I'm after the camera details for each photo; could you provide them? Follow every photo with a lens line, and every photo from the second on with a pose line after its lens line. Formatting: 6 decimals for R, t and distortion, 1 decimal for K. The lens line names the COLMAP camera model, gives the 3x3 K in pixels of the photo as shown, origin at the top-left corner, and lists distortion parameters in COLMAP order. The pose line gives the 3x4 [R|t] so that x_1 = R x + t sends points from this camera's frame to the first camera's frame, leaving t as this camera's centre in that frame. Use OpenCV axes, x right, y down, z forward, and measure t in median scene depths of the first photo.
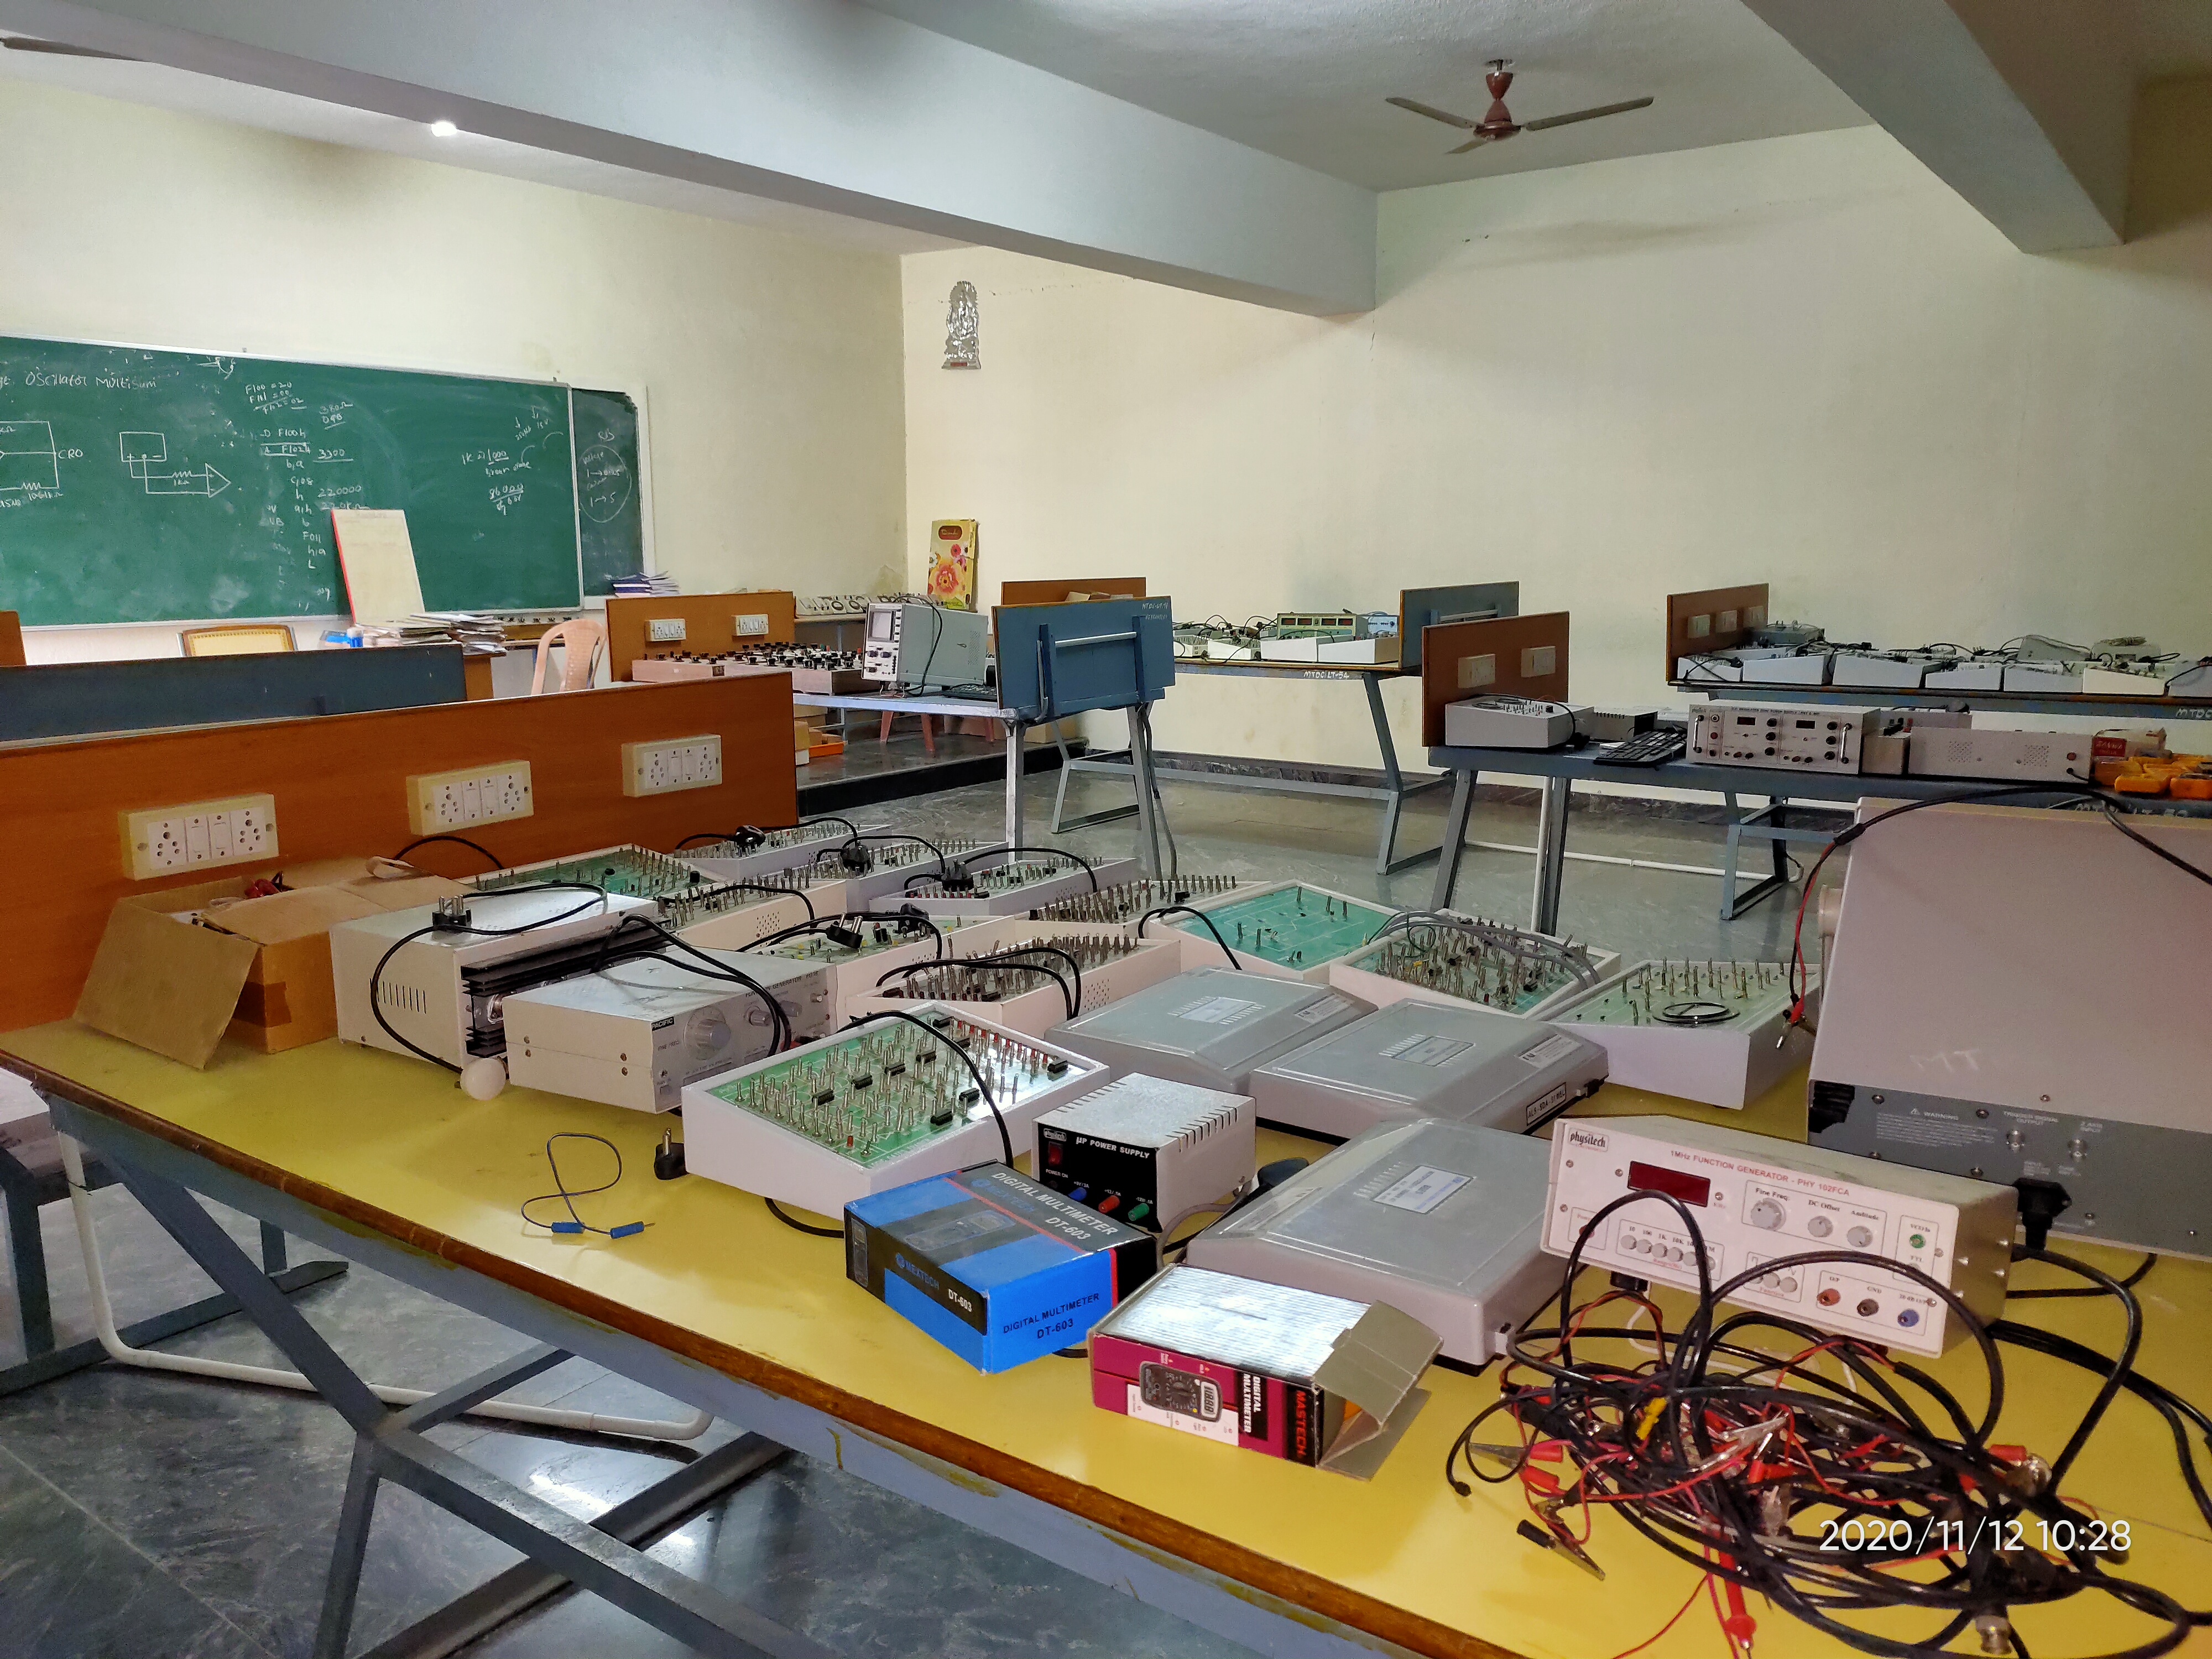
lens RADIAL K [[1644.2, 0, 1106.0], [0, 1644.2, 829.5], [0, 0, 1]] dist [0.084402, -0.094279]
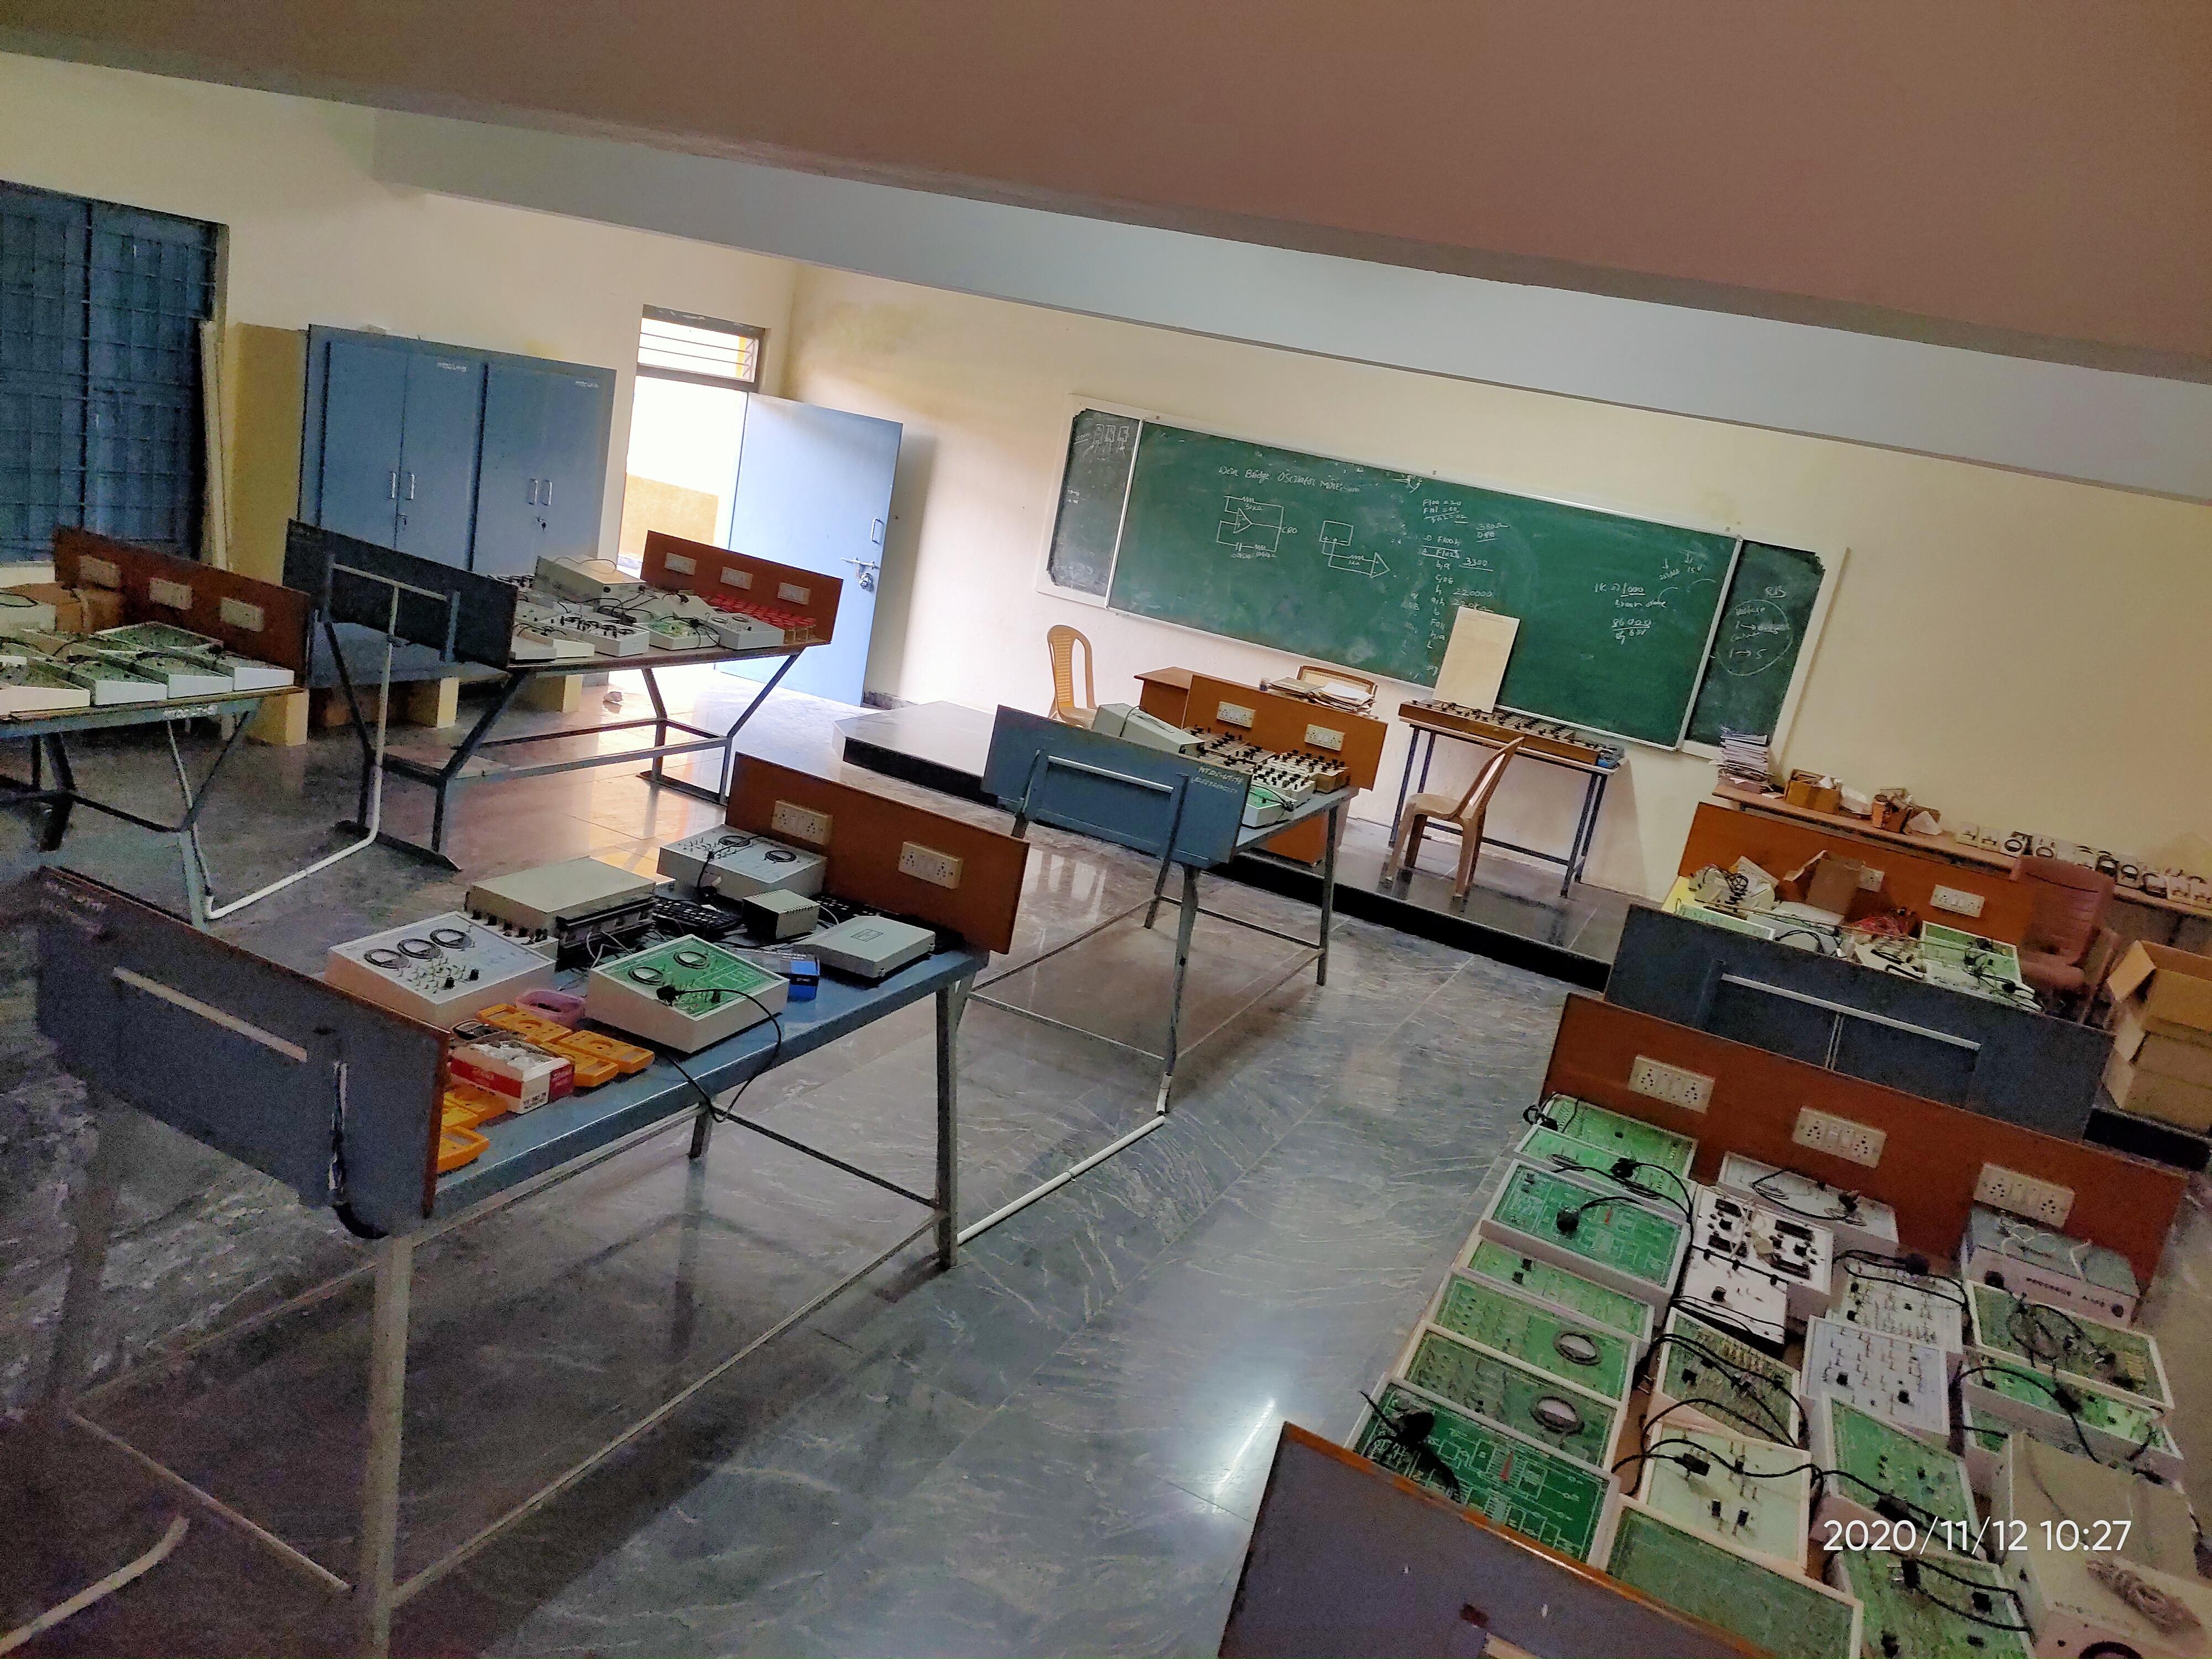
lens RADIAL K [[1644.2, 0, 1106.0], [0, 1644.2, 829.5], [0, 0, 1]] dist [0.084402, -0.094279]
pose [[0.178314, 0.286335, -0.941391, 0.666998], [-0.351215, 0.912225, 0.210938, -0.206643], [0.919158, 0.293017, 0.263228, 0.495759]]
